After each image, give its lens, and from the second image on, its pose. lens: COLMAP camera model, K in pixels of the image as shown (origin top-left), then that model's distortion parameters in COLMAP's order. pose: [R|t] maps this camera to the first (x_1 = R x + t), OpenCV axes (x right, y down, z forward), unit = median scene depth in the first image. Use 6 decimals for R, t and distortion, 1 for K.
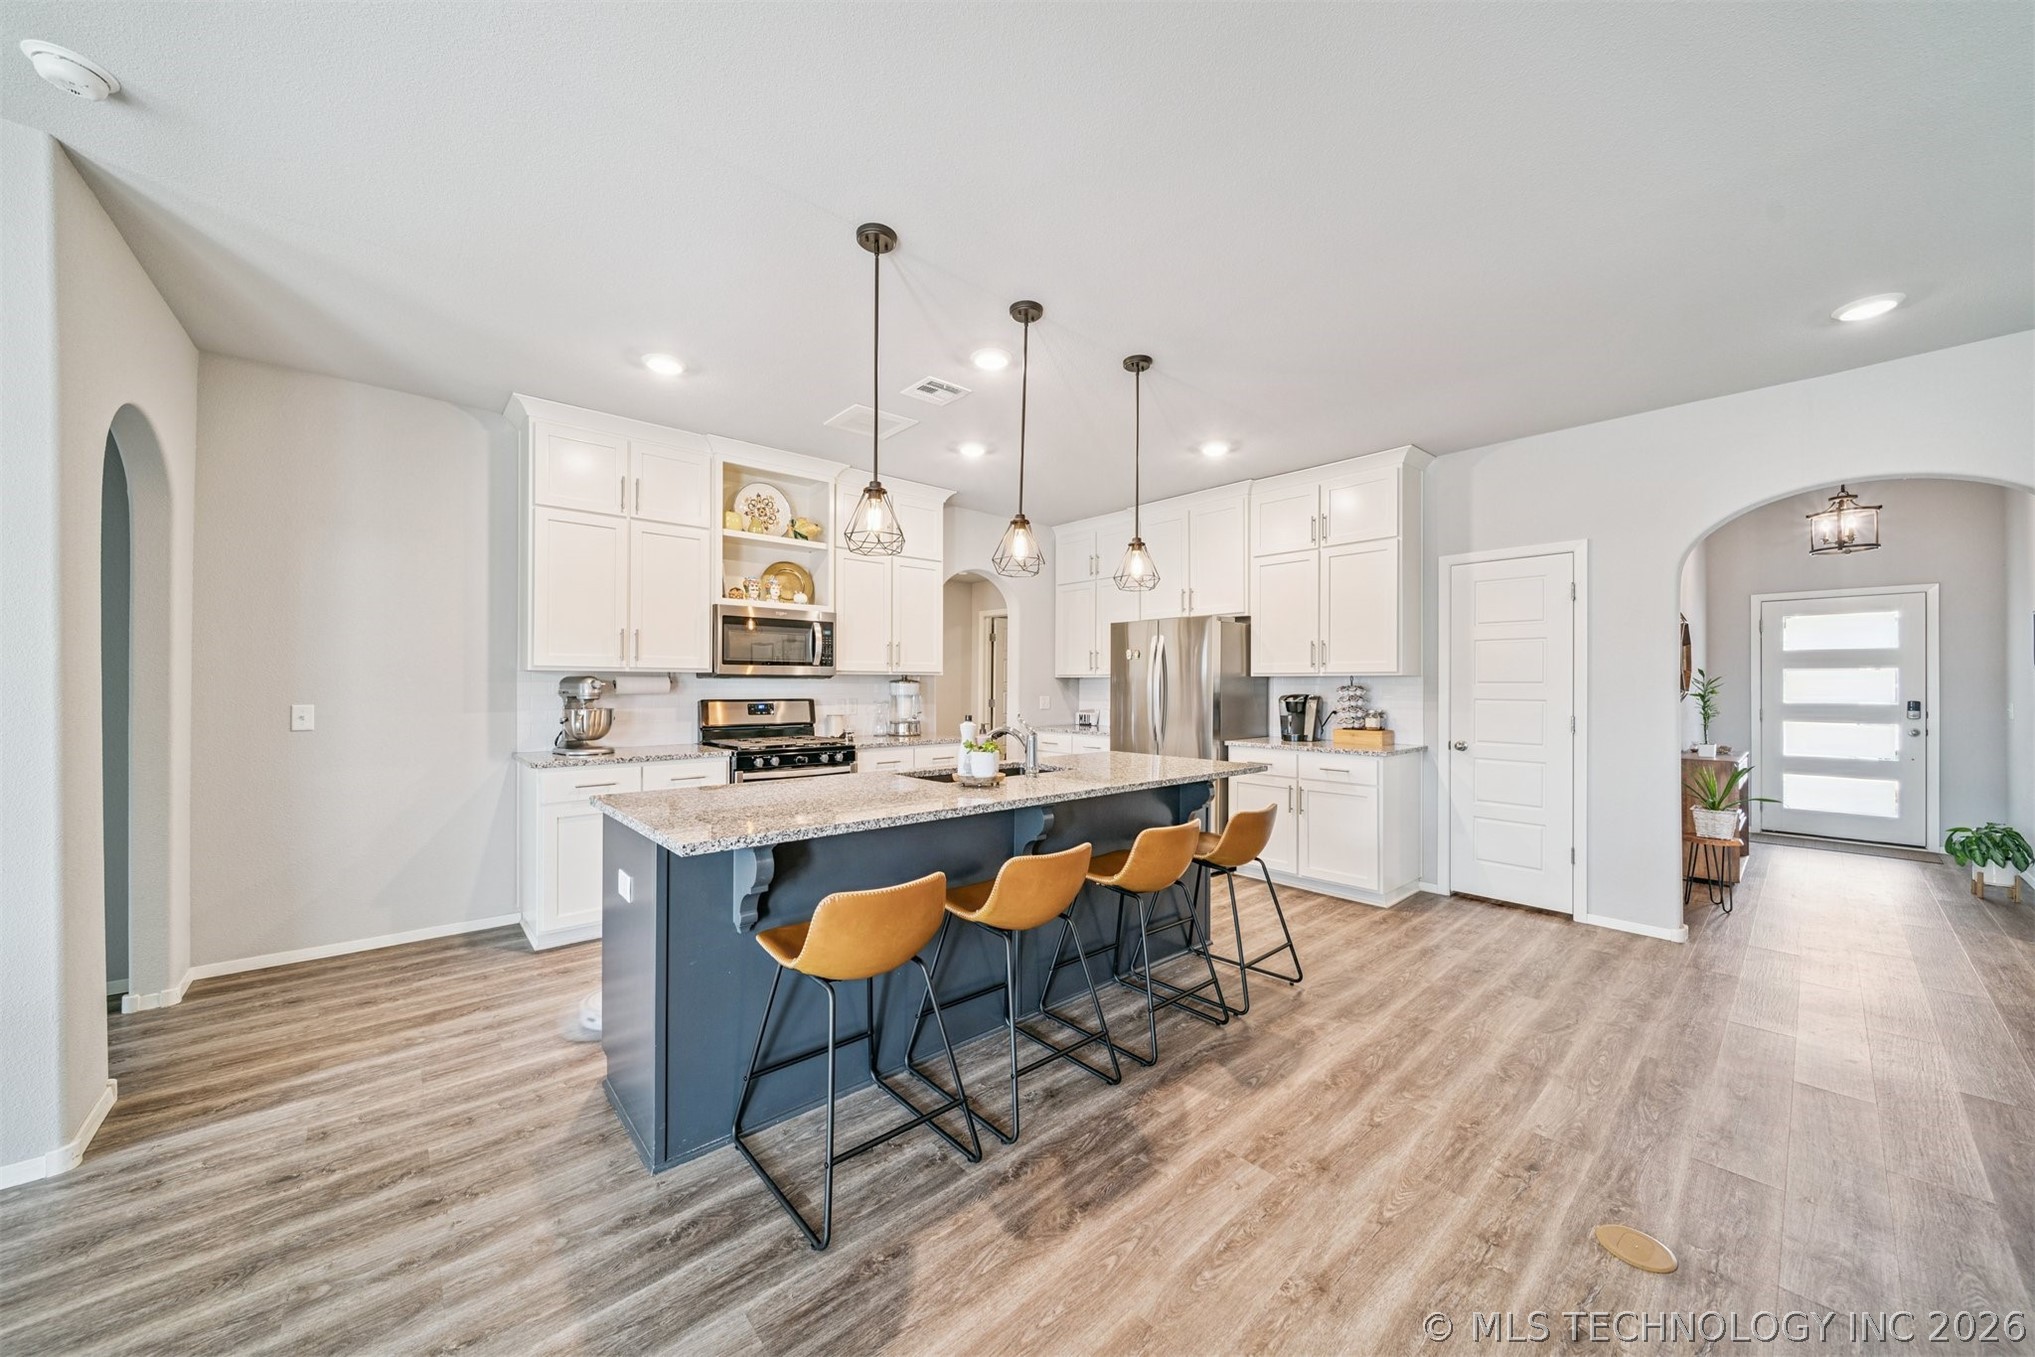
lens RADIAL K [[716.3, 0, 1016.3], [0, 716.3, 680.6], [0, 0, 1]] dist [-0.001080, -0.001176]
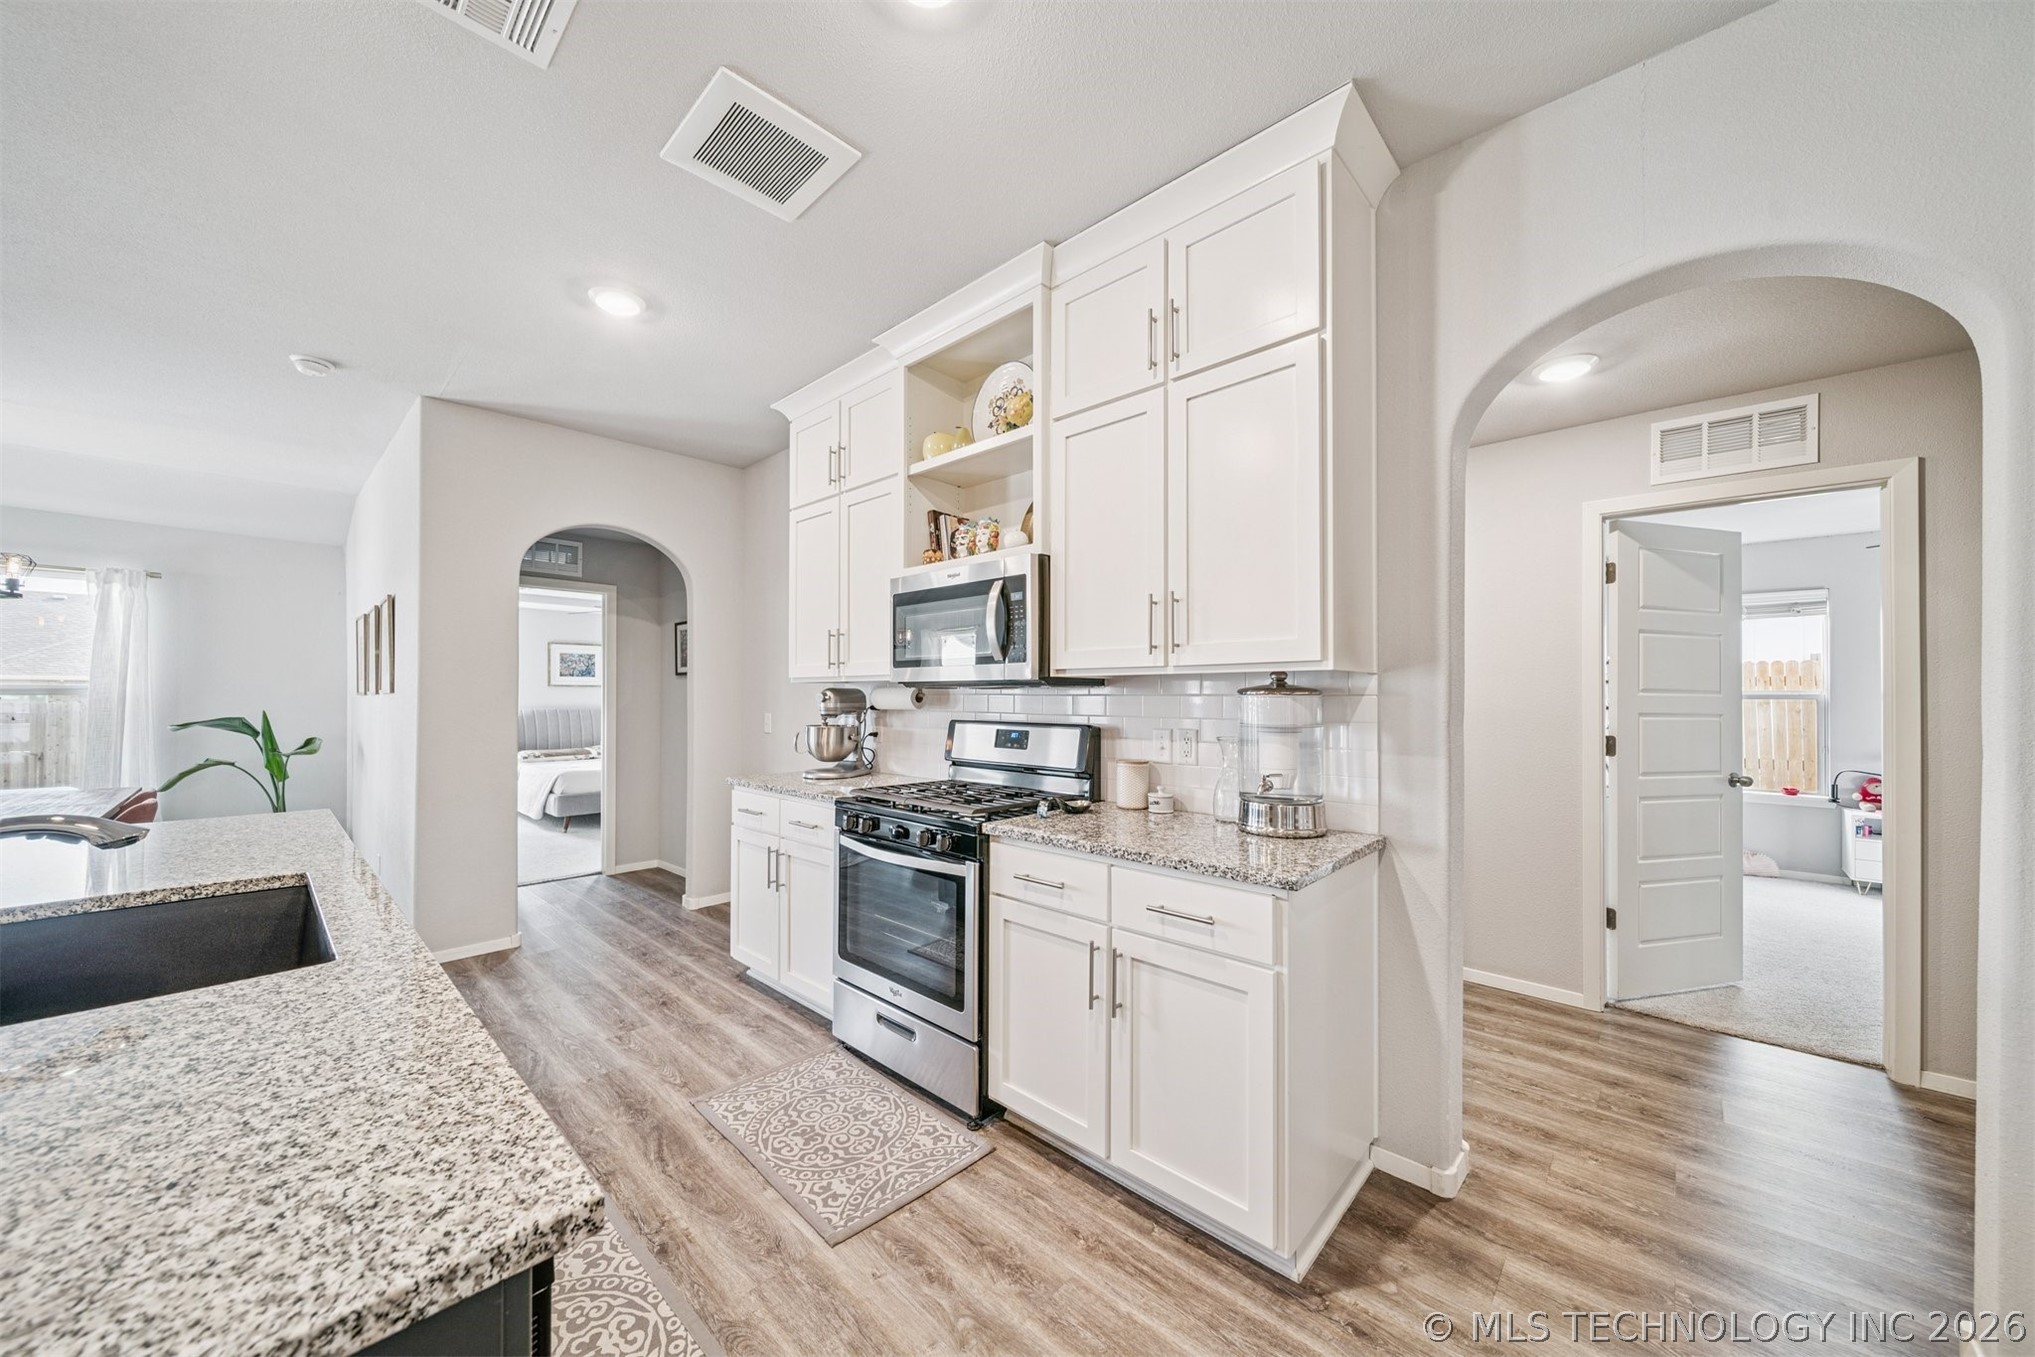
lens RADIAL K [[716.3, 0, 1017.1], [0, 716.3, 685.4], [0, 0, 1]] dist [-0.001080, -0.001176]
pose [[0.100667, -0.017931, -0.994759, 0.275848], [0.004812, 0.999835, -0.017536, 0.005526], [0.994909, -0.003022, 0.100736, 1.032675]]
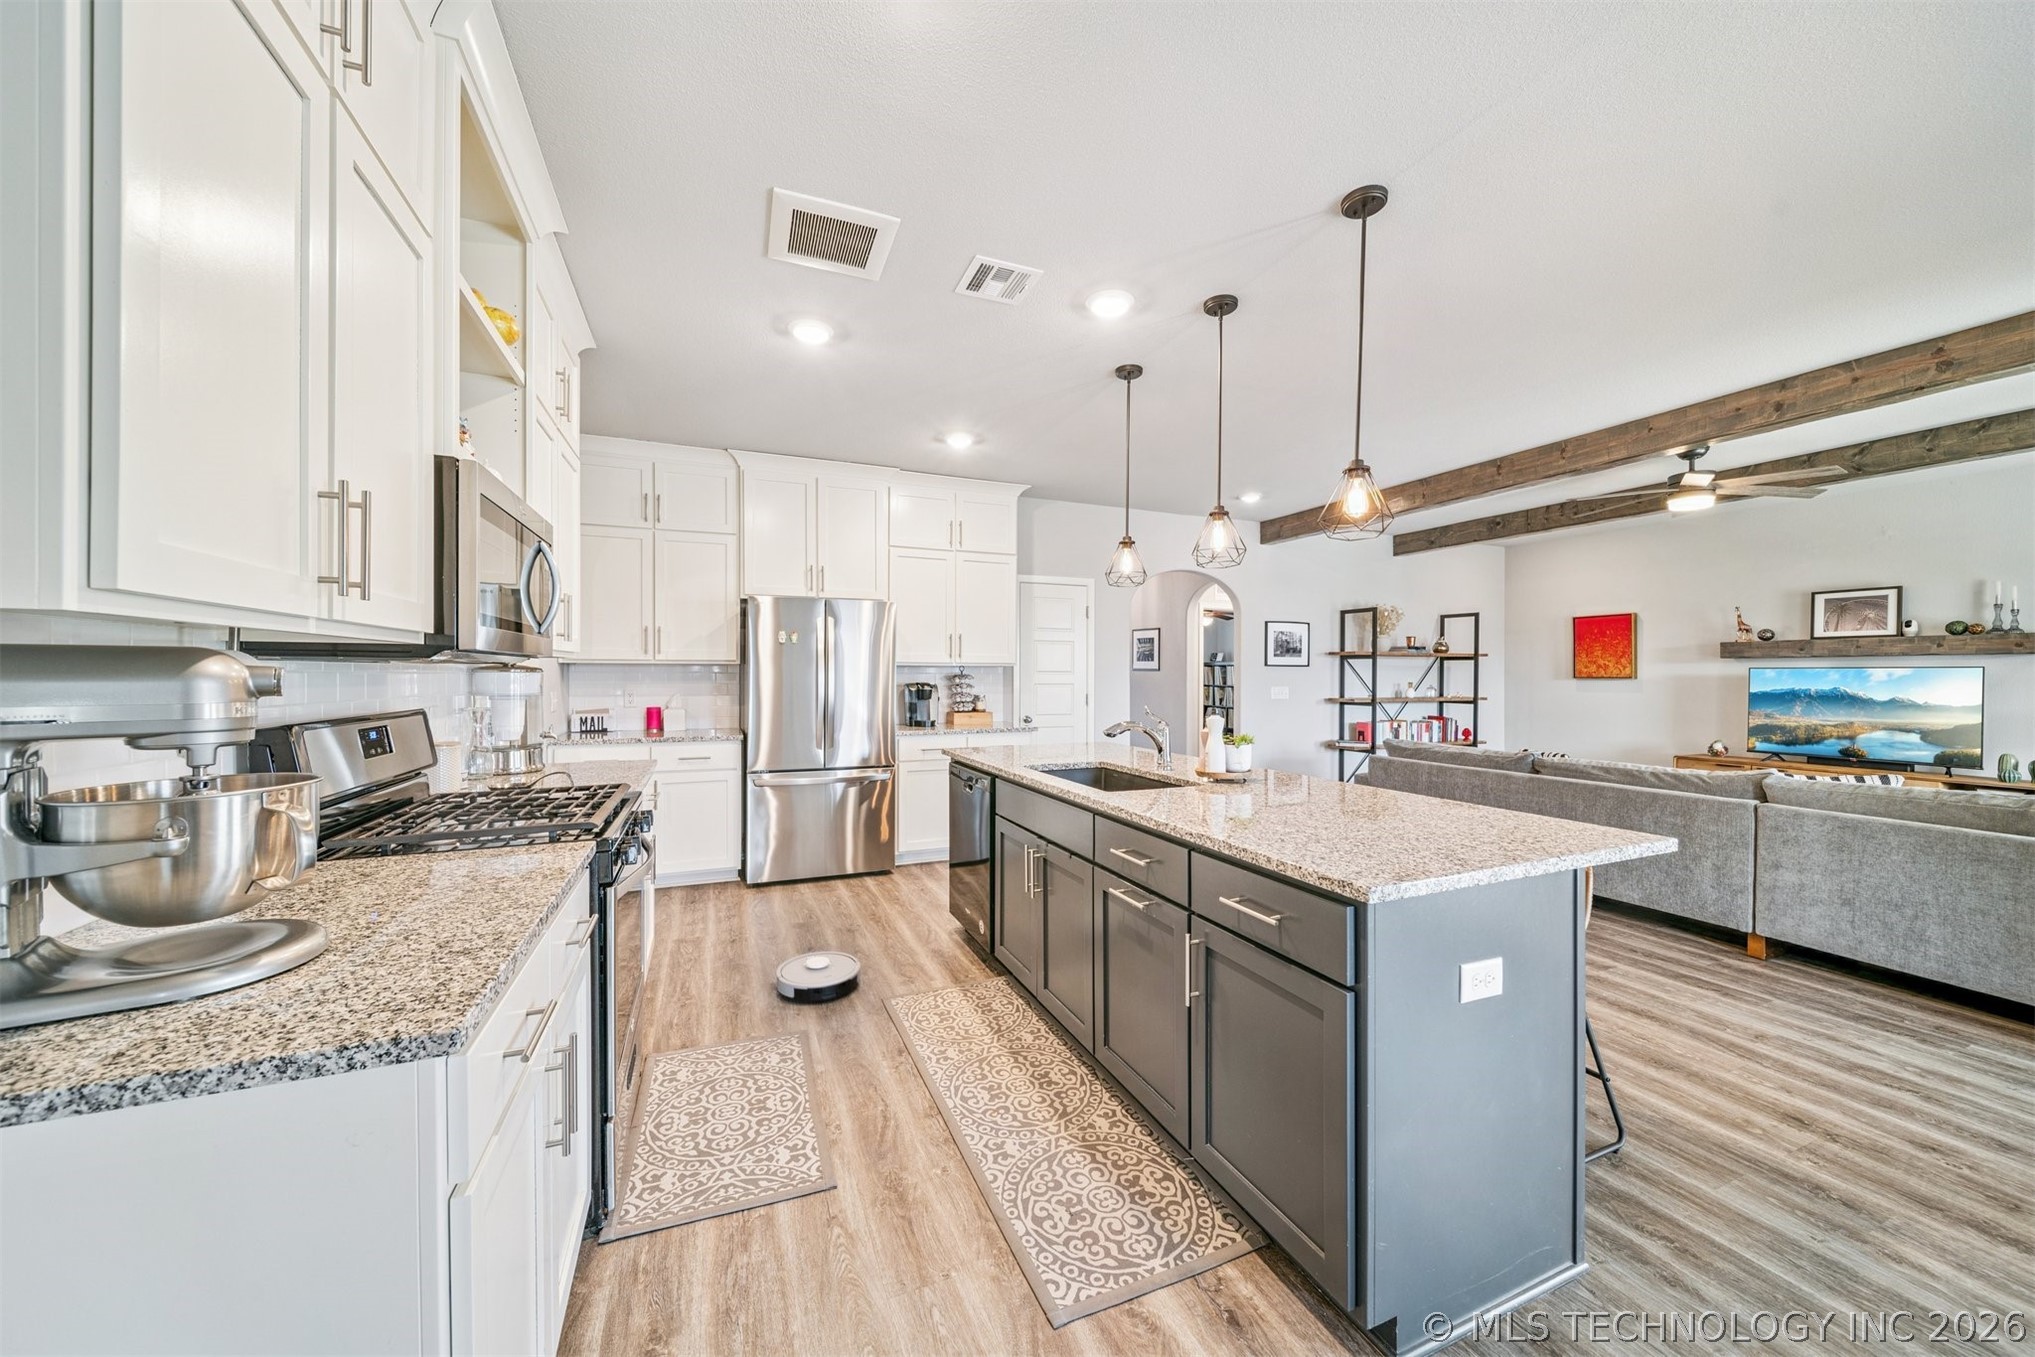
lens RADIAL K [[716.3, 0, 1020.2], [0, 716.3, 677.5], [0, 0, 1]] dist [-0.001080, -0.001176]
pose [[0.321765, -0.007537, 0.946790, -0.665892], [-0.006578, 0.999926, 0.010195, -0.000443], [-0.946797, -0.009509, 0.321691, 0.605018]]
